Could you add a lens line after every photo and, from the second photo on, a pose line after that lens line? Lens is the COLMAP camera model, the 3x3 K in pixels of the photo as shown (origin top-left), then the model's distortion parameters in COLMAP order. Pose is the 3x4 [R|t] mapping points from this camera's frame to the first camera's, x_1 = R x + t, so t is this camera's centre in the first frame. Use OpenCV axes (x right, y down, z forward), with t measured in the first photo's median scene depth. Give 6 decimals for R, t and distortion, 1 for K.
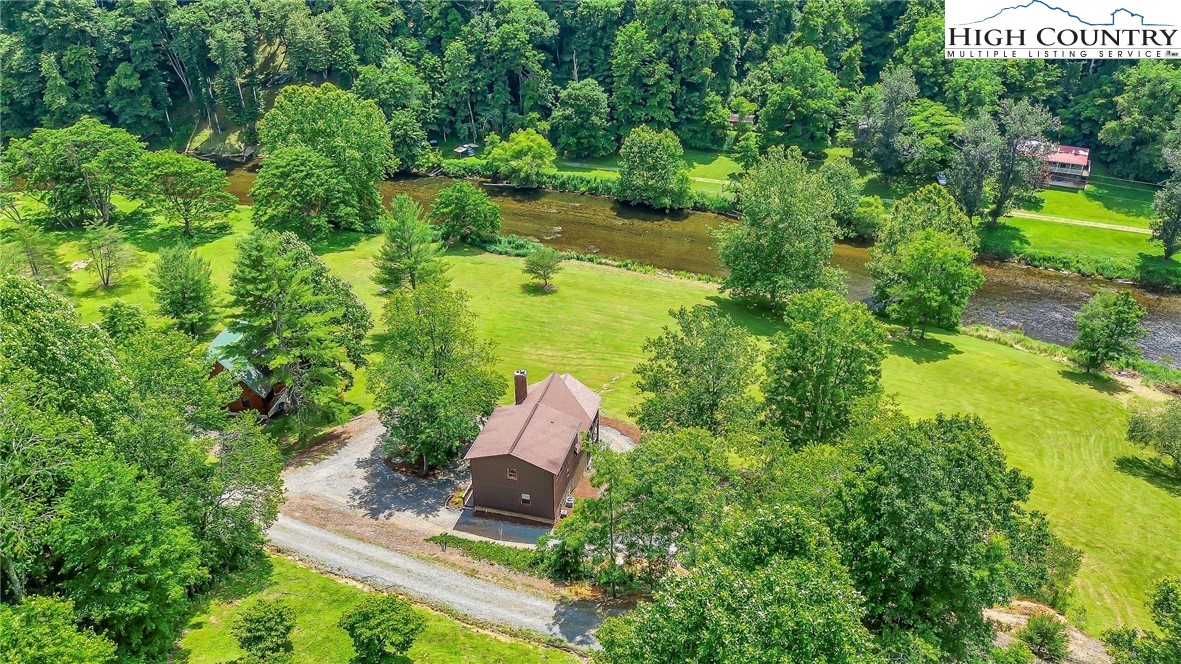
lens RADIAL K [[850.9, 0, 594.6], [0, 850.9, 334.8], [0, 0, 1]] dist [0.068086, -0.069526]
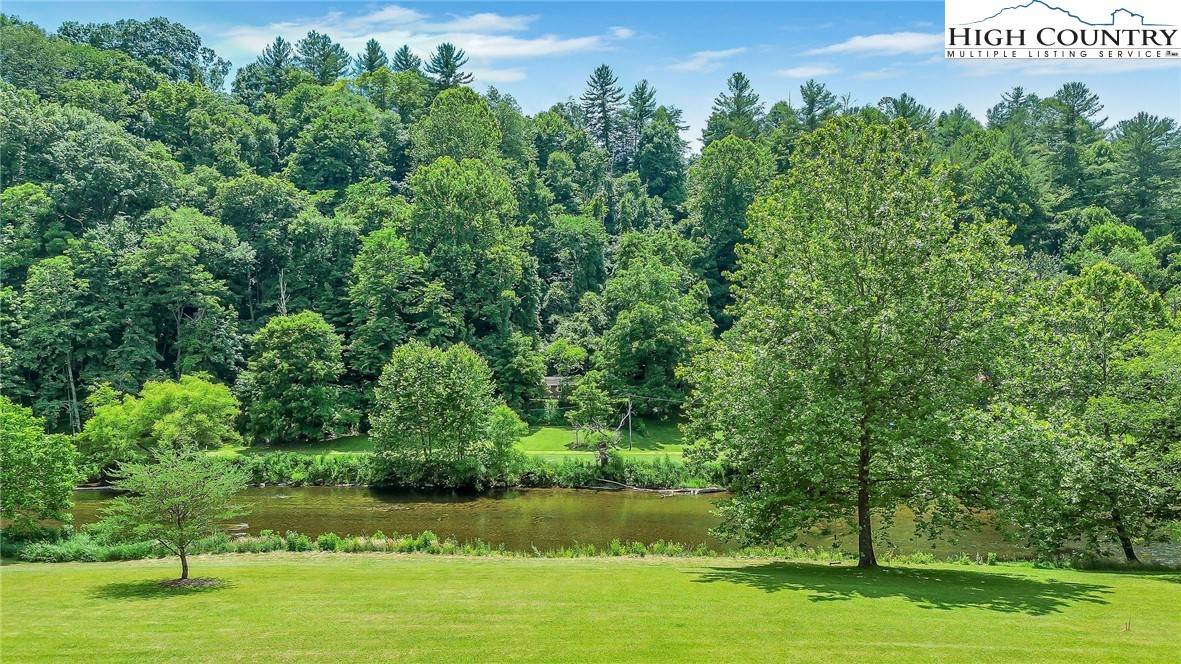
lens RADIAL K [[850.9, 0, 594.6], [0, 850.9, 334.8], [0, 0, 1]] dist [0.068086, -0.069526]
pose [[0.943994, 0.004003, 0.329939, -0.014892], [0.163298, 0.863220, -0.477687, 0.026663], [-0.286722, 0.504812, 0.814221, 0.470080]]
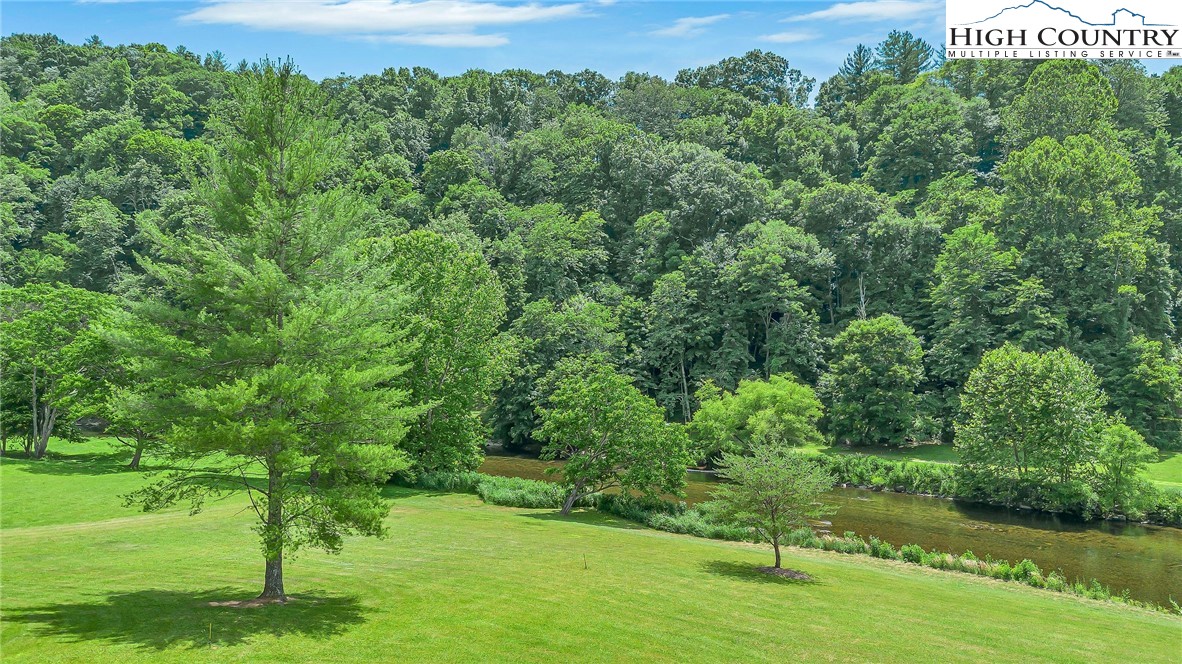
lens RADIAL K [[851.6, 0, 595.1], [0, 851.6, 334.8], [0, 0, 1]] dist [0.068086, -0.069526]
pose [[0.952004, 0.004690, -0.306051, -0.016931], [-0.159328, 0.861335, -0.482407, 0.023925], [0.261350, 0.508016, 0.820741, 0.474741]]
